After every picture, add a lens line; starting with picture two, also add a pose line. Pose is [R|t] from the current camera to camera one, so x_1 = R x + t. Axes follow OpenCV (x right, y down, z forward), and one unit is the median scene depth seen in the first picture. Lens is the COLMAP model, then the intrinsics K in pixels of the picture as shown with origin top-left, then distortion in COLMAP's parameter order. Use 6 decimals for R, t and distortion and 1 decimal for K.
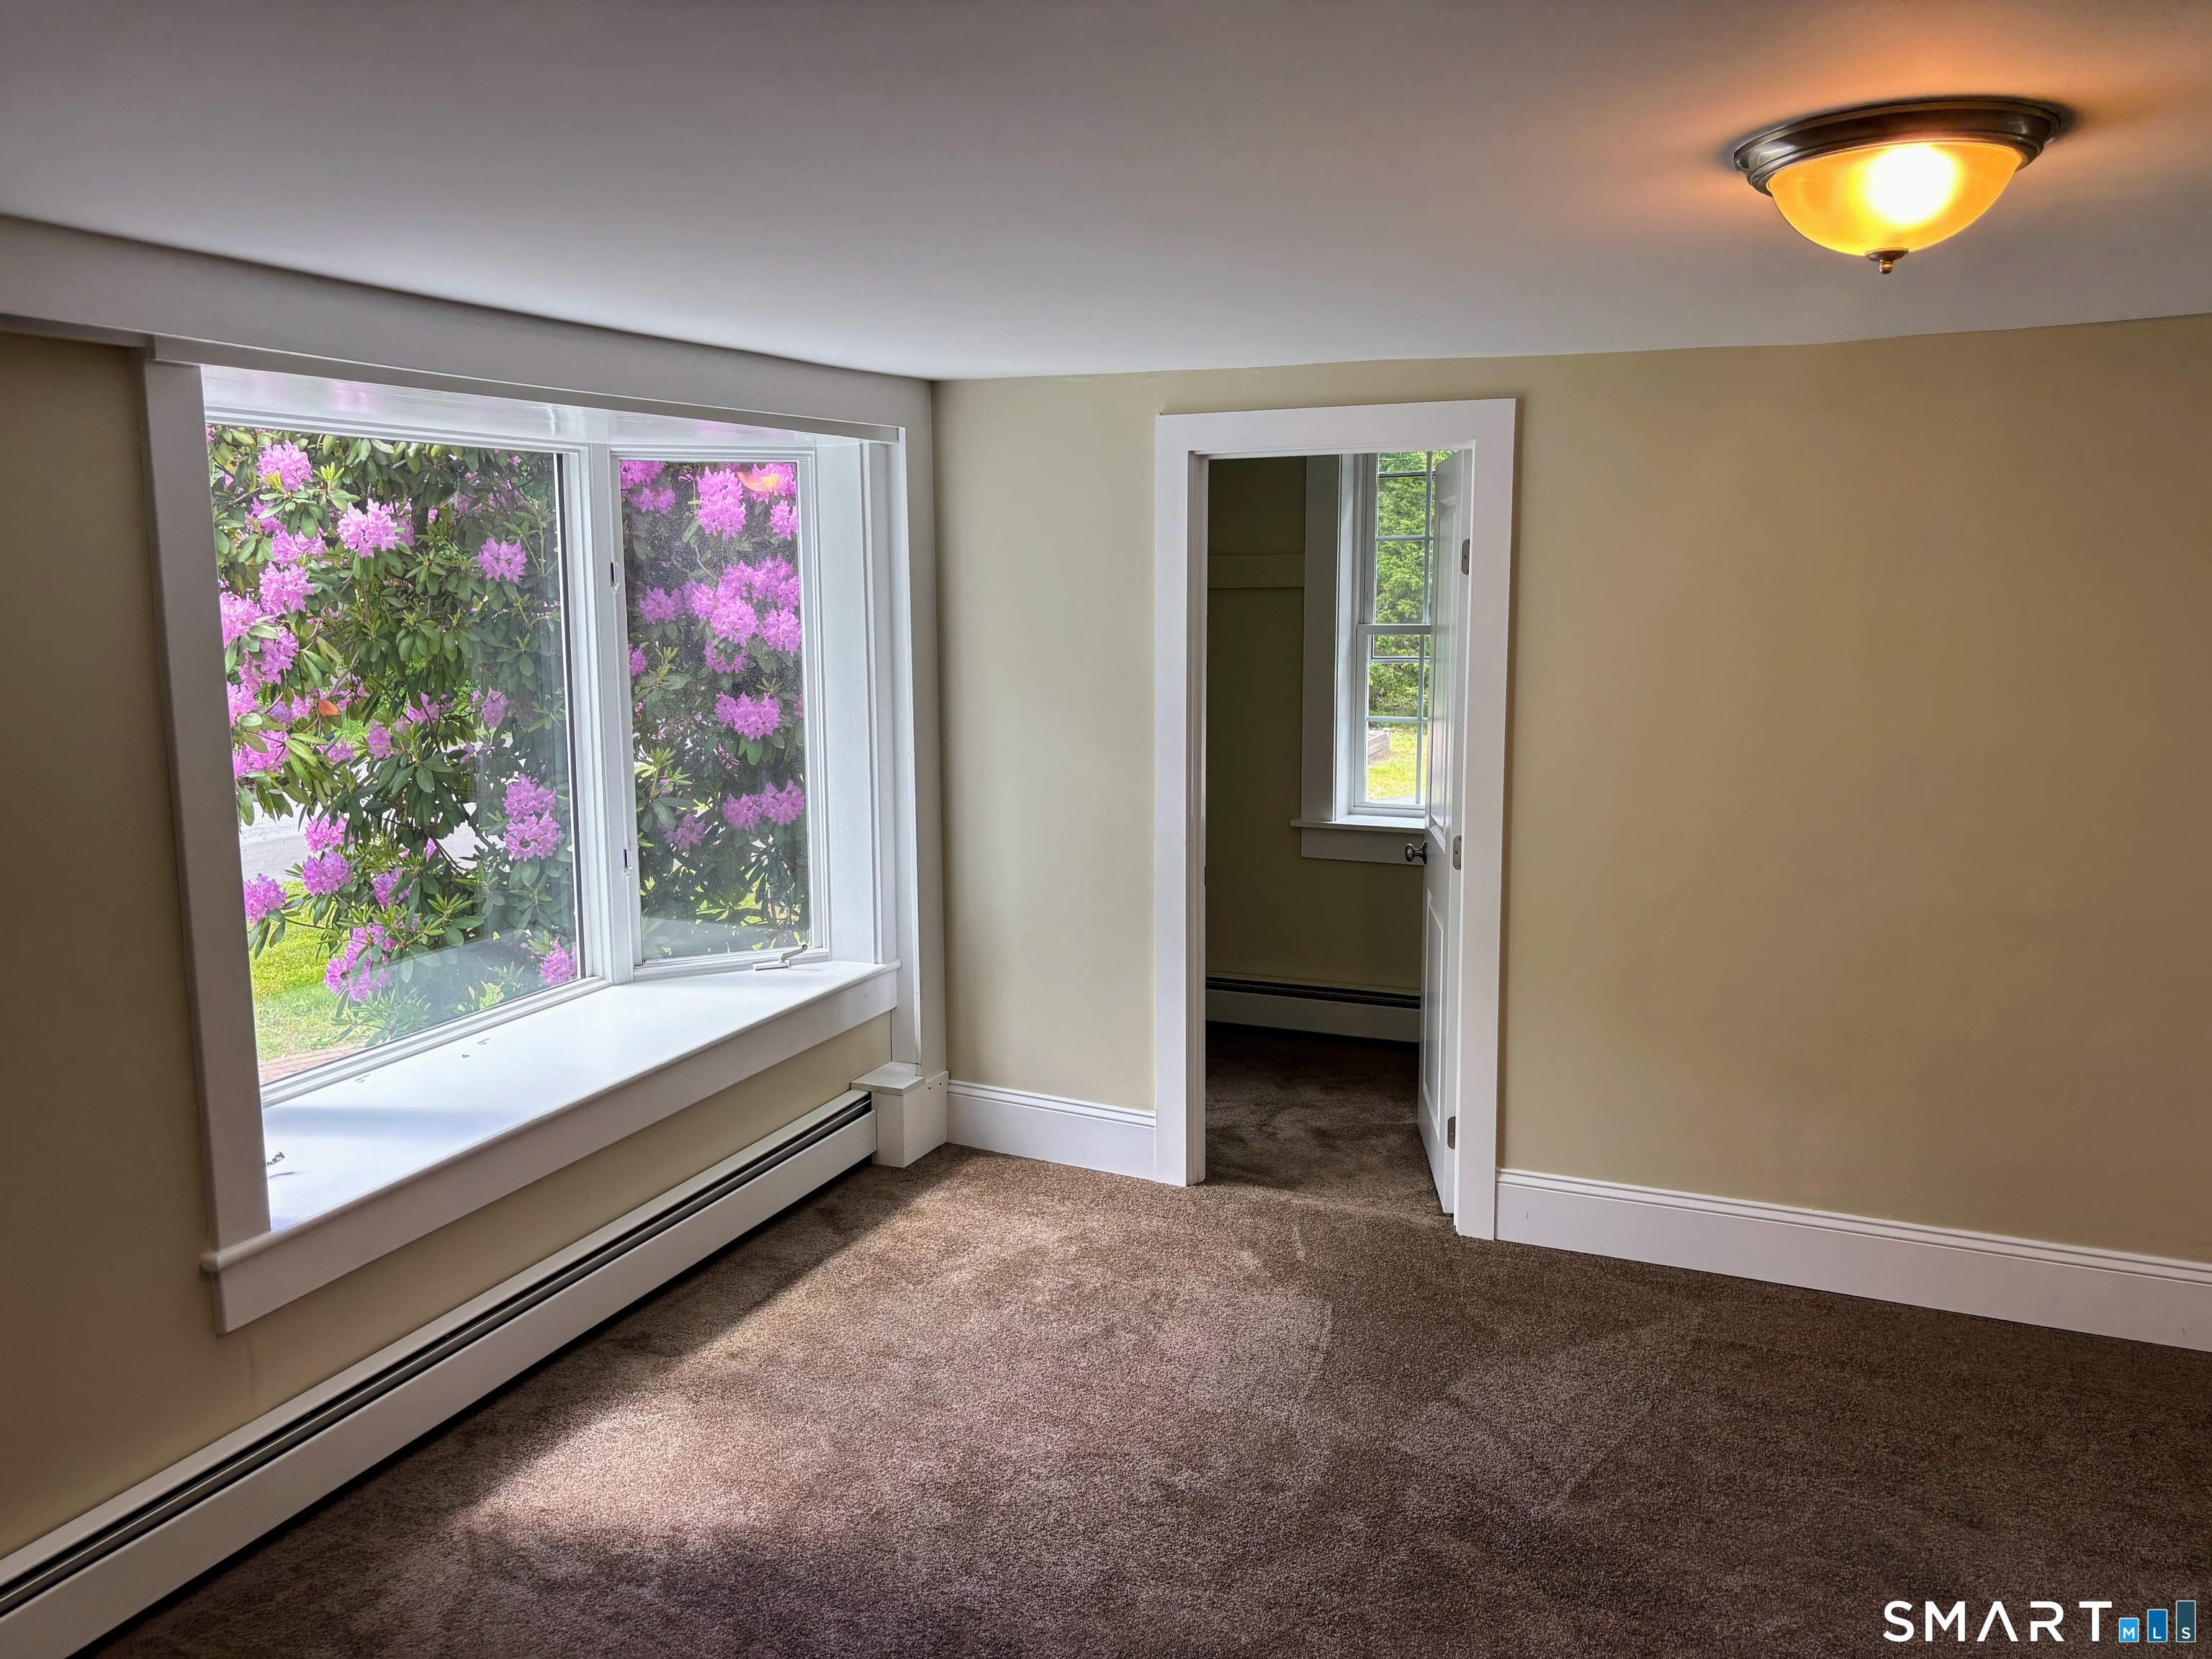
lens RADIAL K [[1683.2, 0, 1106.5], [0, 1683.2, 803.0], [0, 0, 1]] dist [0.001062, -0.000829]
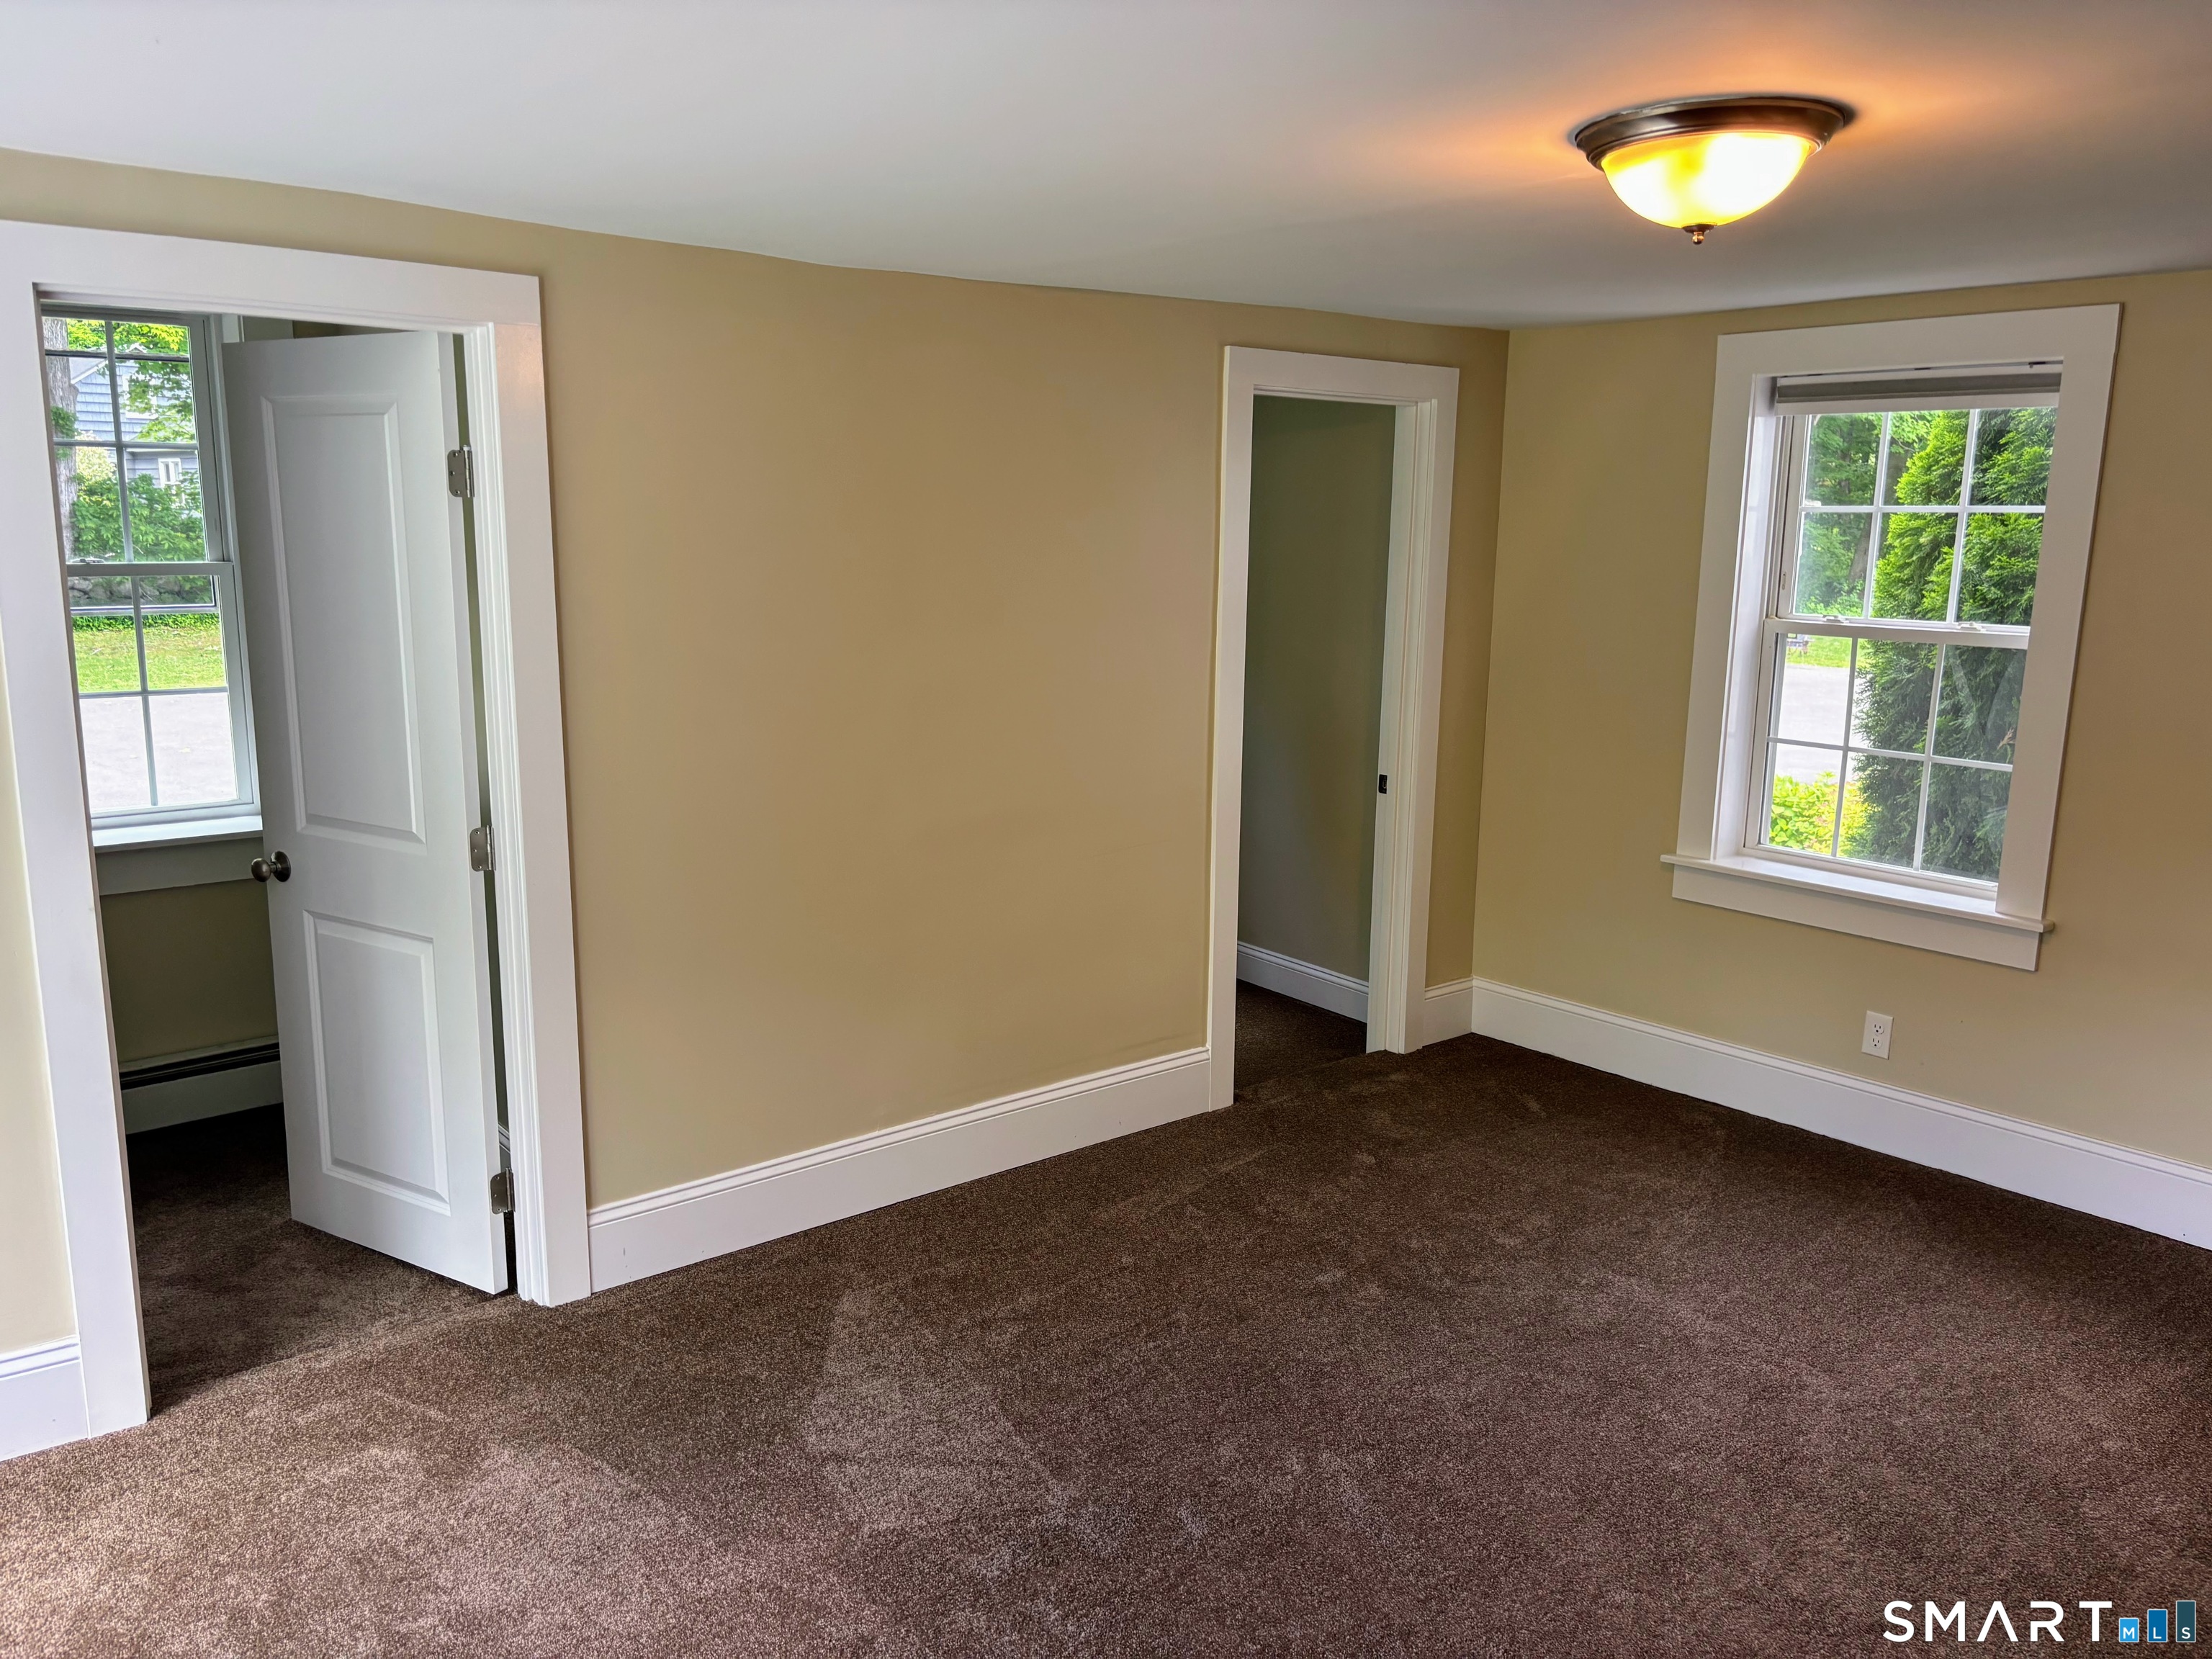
lens RADIAL K [[1715.0, 0, 1106.0], [0, 1715.0, 829.5], [0, 0, 1]] dist [0.042806, -0.003974]
pose [[0.448686, -0.160079, 0.879236, -0.400627], [0.109662, 0.986254, 0.123601, -0.051122], [-0.886936, 0.040960, 0.460073, 0.393429]]
